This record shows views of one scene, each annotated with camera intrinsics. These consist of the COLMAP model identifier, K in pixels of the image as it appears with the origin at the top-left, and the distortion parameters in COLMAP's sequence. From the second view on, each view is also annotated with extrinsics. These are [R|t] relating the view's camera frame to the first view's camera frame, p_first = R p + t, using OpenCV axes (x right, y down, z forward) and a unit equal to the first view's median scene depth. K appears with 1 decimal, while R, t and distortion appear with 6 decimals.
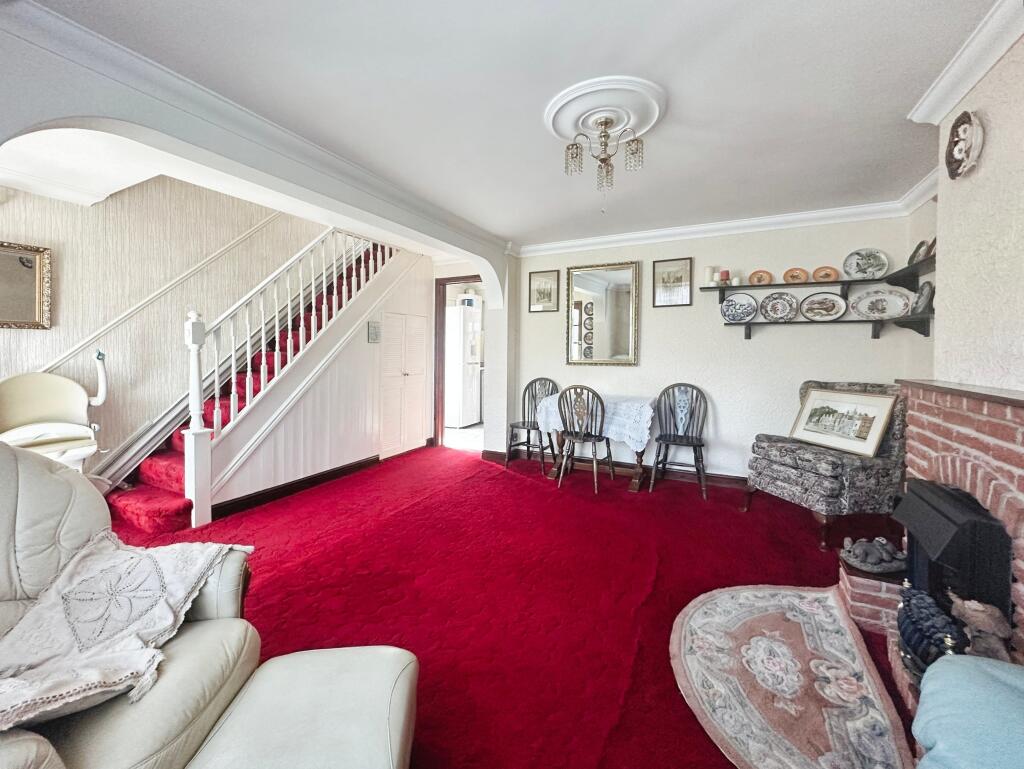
lens RADIAL K [[412.3, 0, 513.8], [0, 412.3, 387.2], [0, 0, 1]] dist [-0.001484, -0.000008]
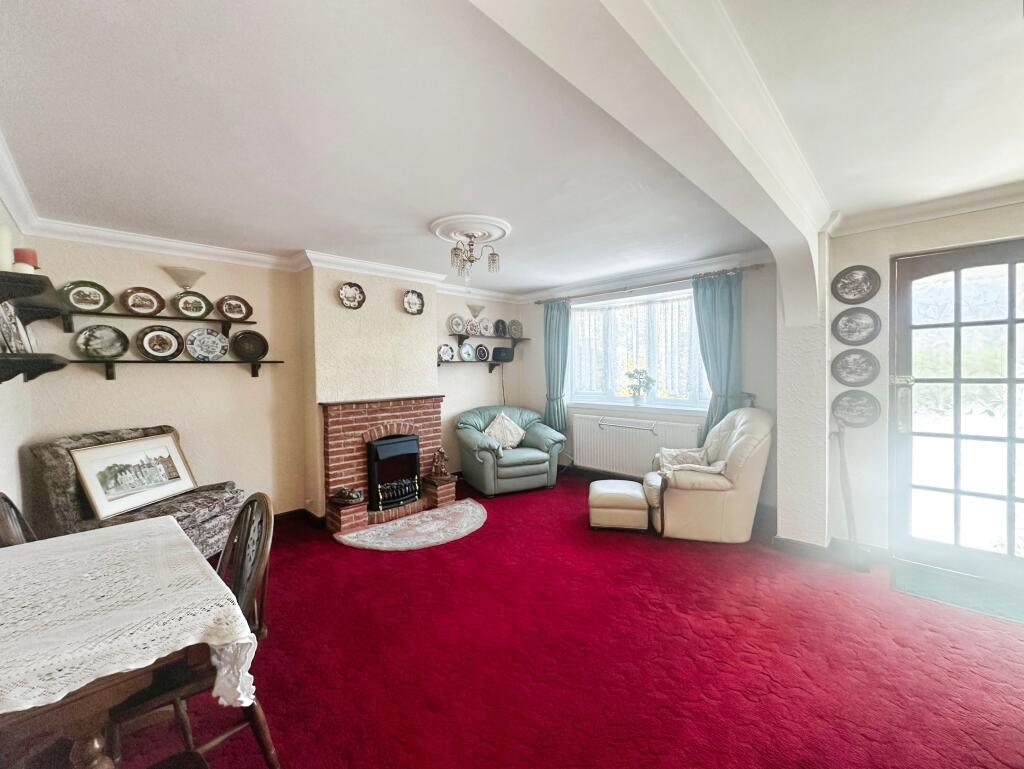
lens RADIAL K [[412.3, 0, 513.8], [0, 412.3, 387.2], [0, 0, 1]] dist [-0.001484, -0.000008]
pose [[-0.953171, -0.004073, 0.302404, -0.394898], [0.035457, 0.991509, 0.125112, -0.288130], [-0.300345, 0.129975, -0.944933, 2.423101]]
